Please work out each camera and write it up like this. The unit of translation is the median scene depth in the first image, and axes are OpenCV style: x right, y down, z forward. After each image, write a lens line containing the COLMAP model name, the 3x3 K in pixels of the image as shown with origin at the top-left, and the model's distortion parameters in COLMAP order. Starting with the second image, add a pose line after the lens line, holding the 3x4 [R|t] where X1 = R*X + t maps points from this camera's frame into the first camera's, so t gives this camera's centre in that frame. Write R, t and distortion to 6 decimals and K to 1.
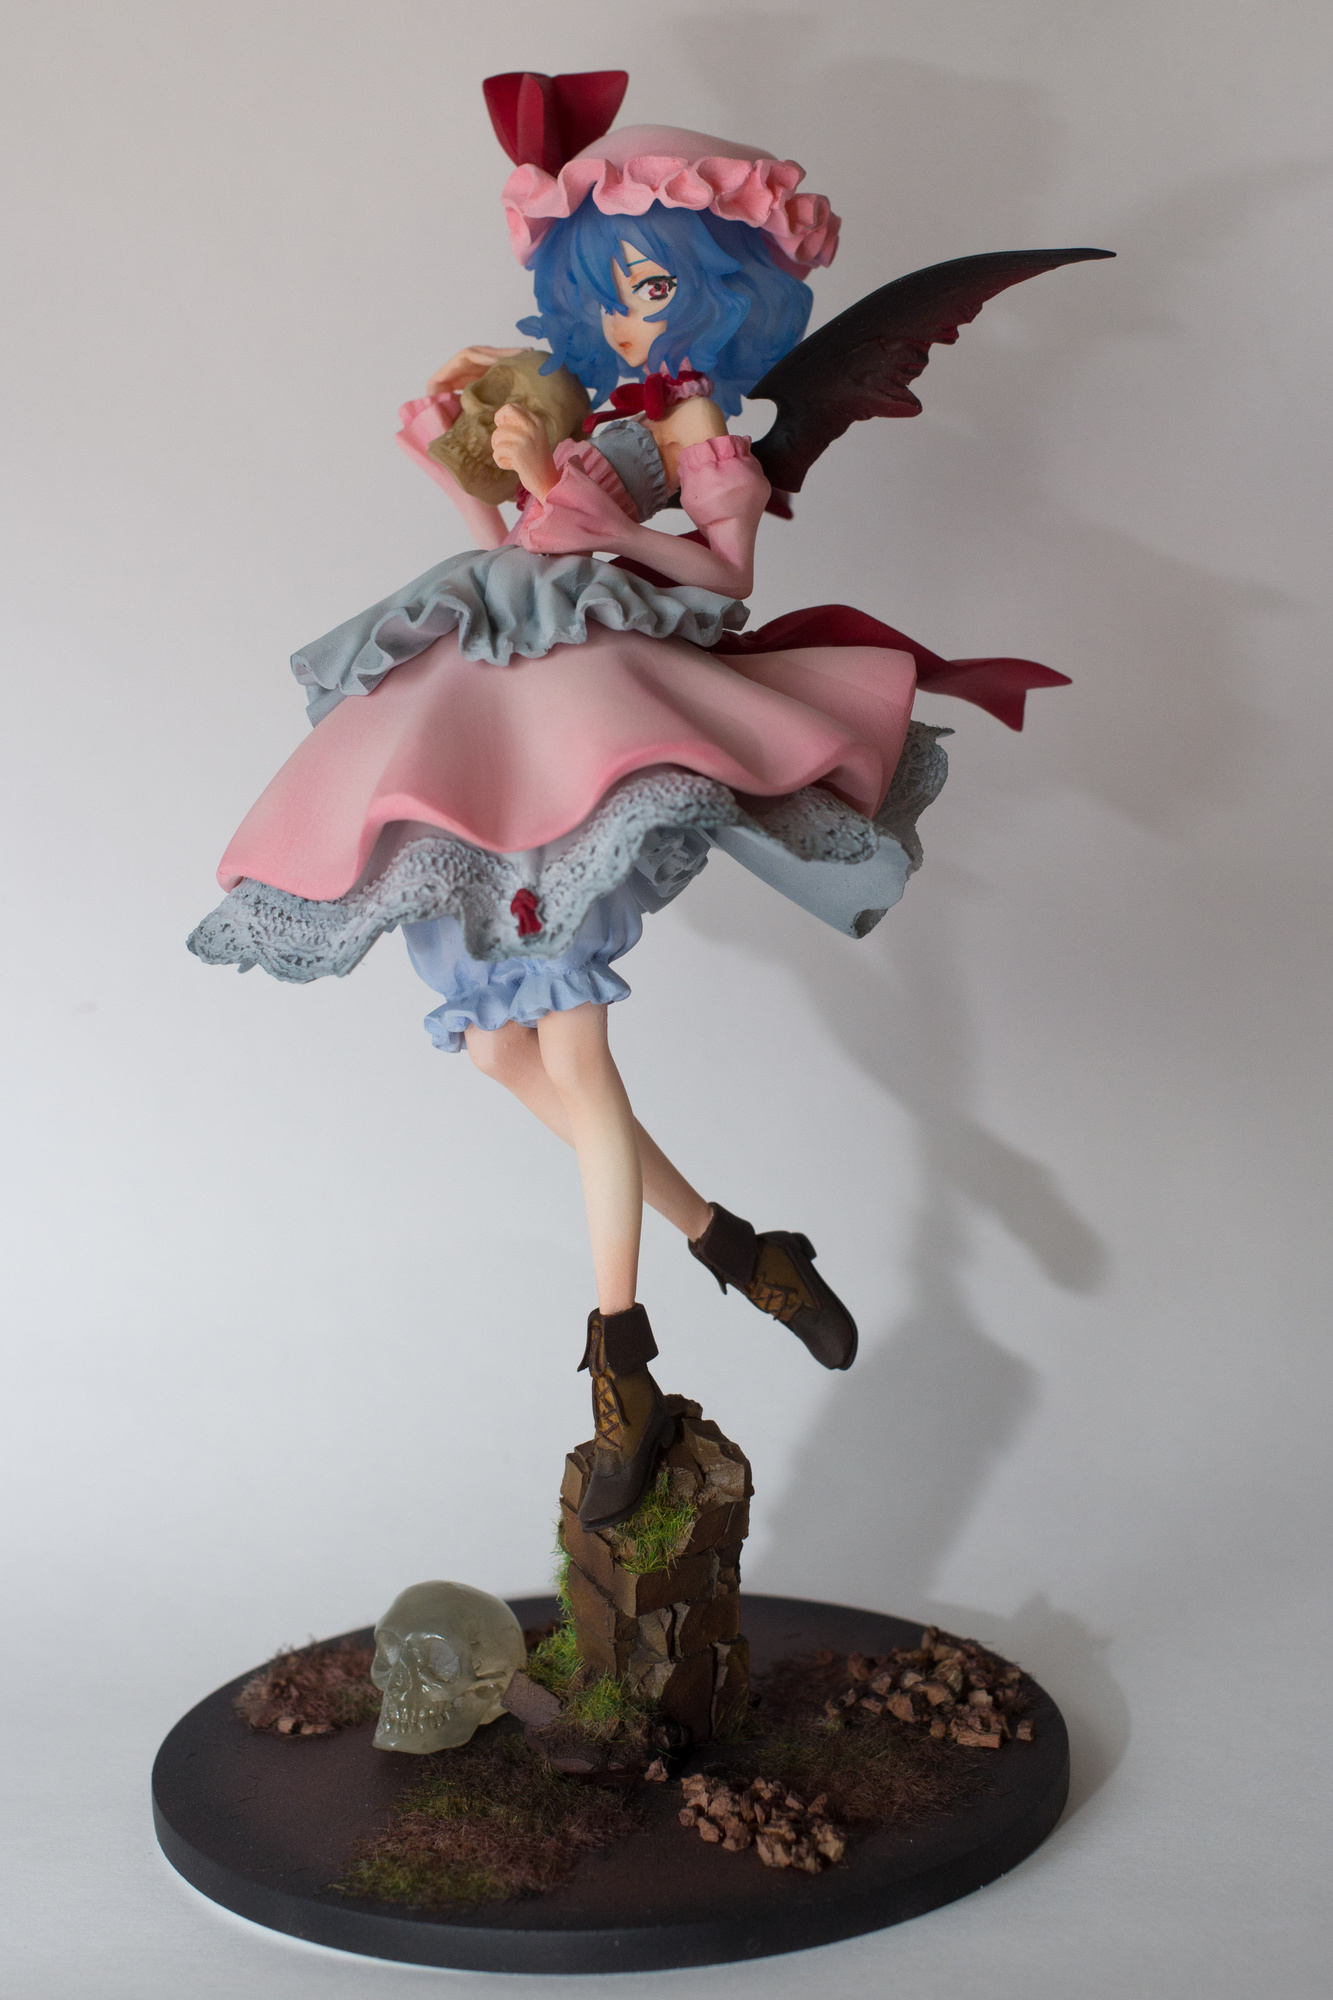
lens RADIAL K [[4212.4, 0, 766.6], [0, 4212.4, 1066.2], [0, 0, 1]] dist [-0.127498, -0.040624]
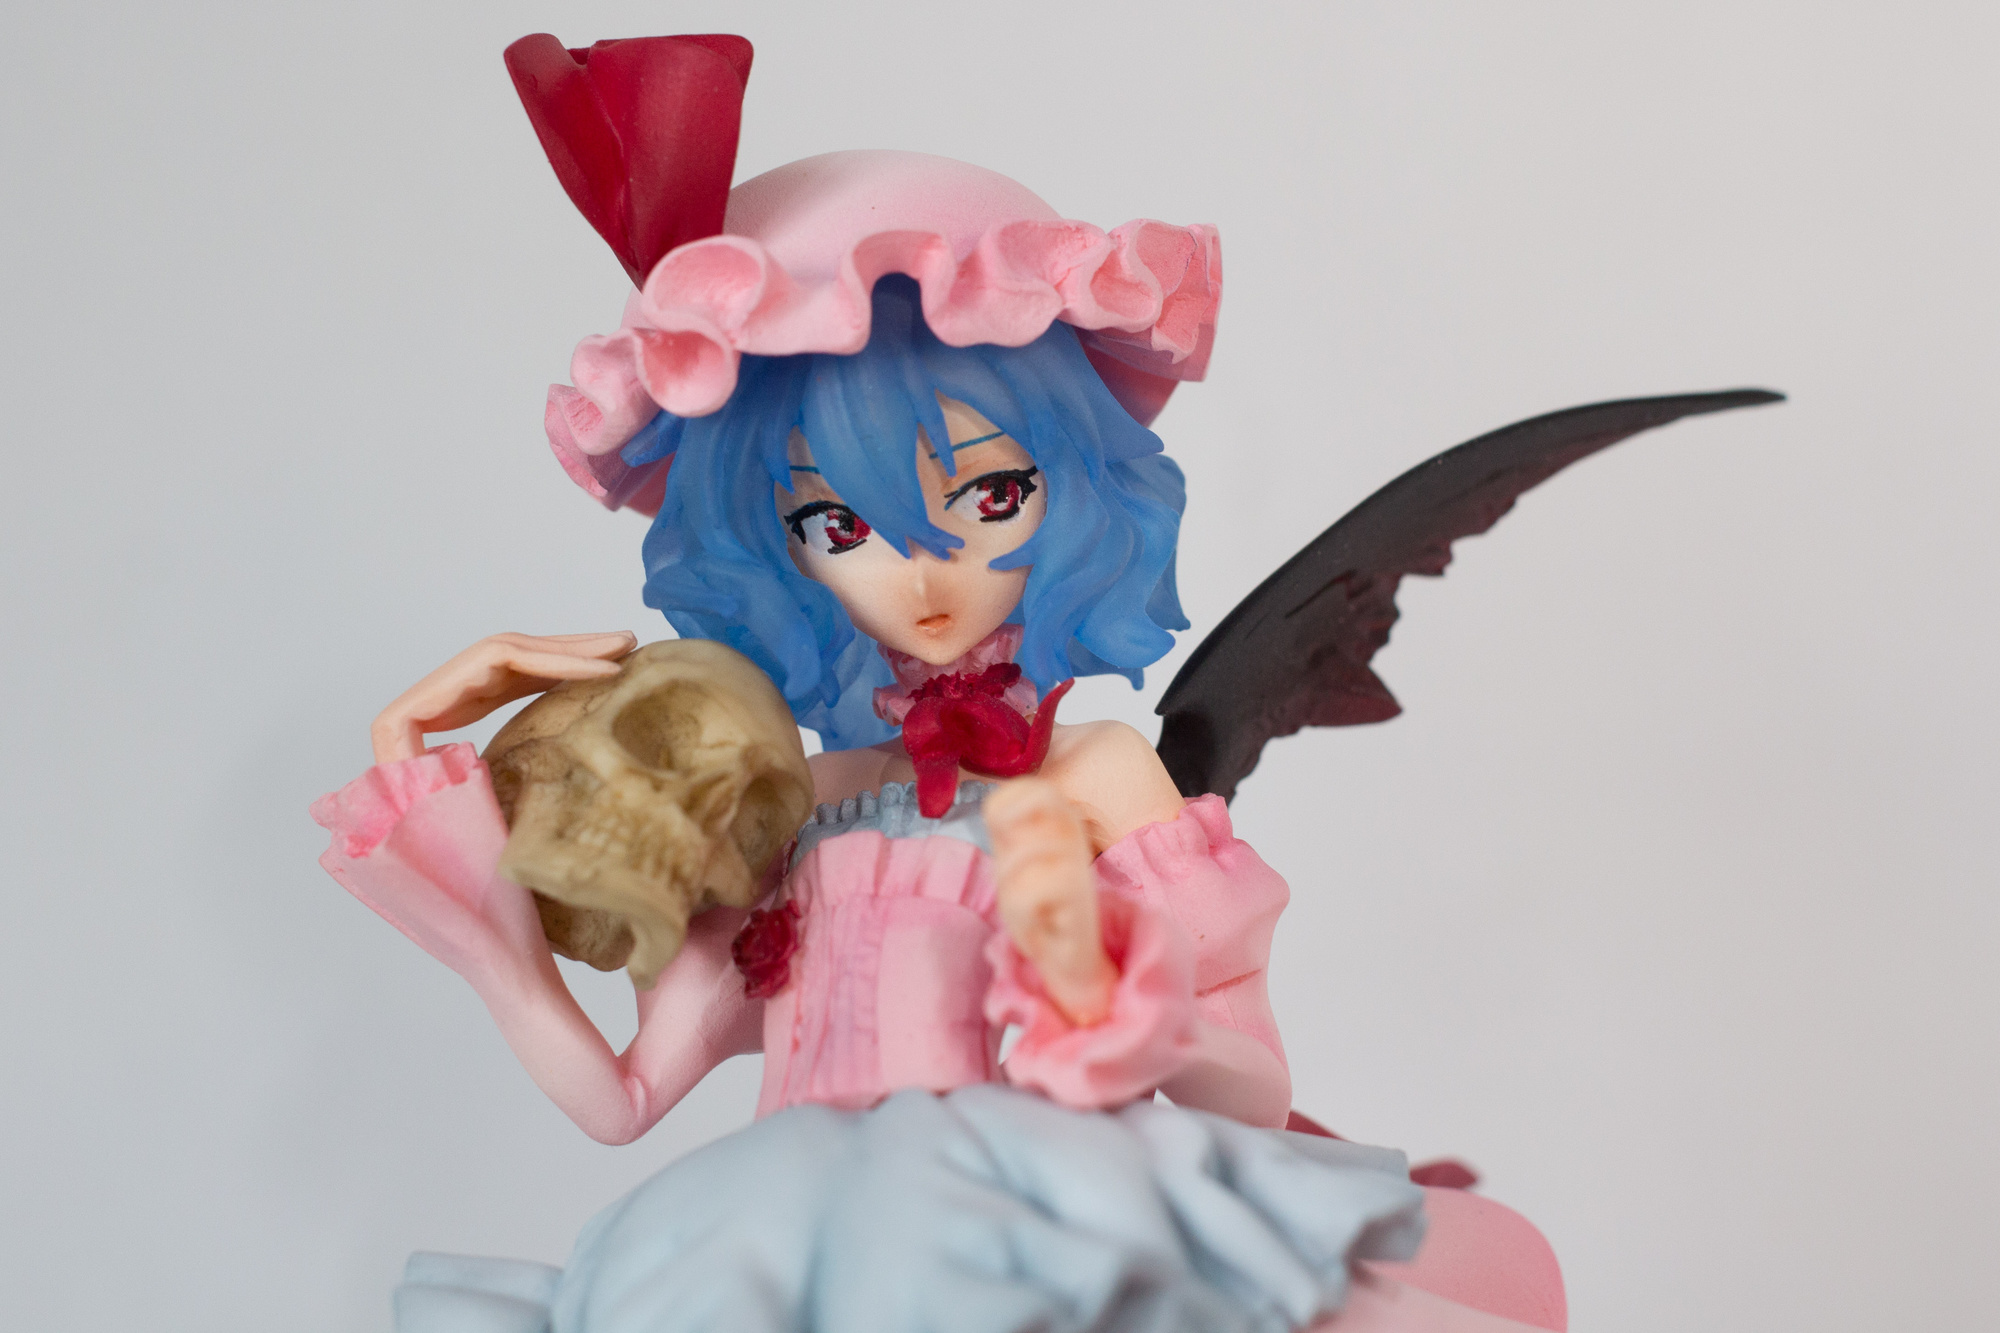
lens RADIAL K [[4702.8, 0, 1000.0], [0, 4702.8, 666.5], [0, 0, 1]] dist [-0.103507, -0.001416]
pose [[0.740662, -0.072885, 0.667913, -0.378540], [0.140372, 0.988947, -0.047743, -0.141371], [-0.657051, 0.129118, 0.742706, 0.610659]]
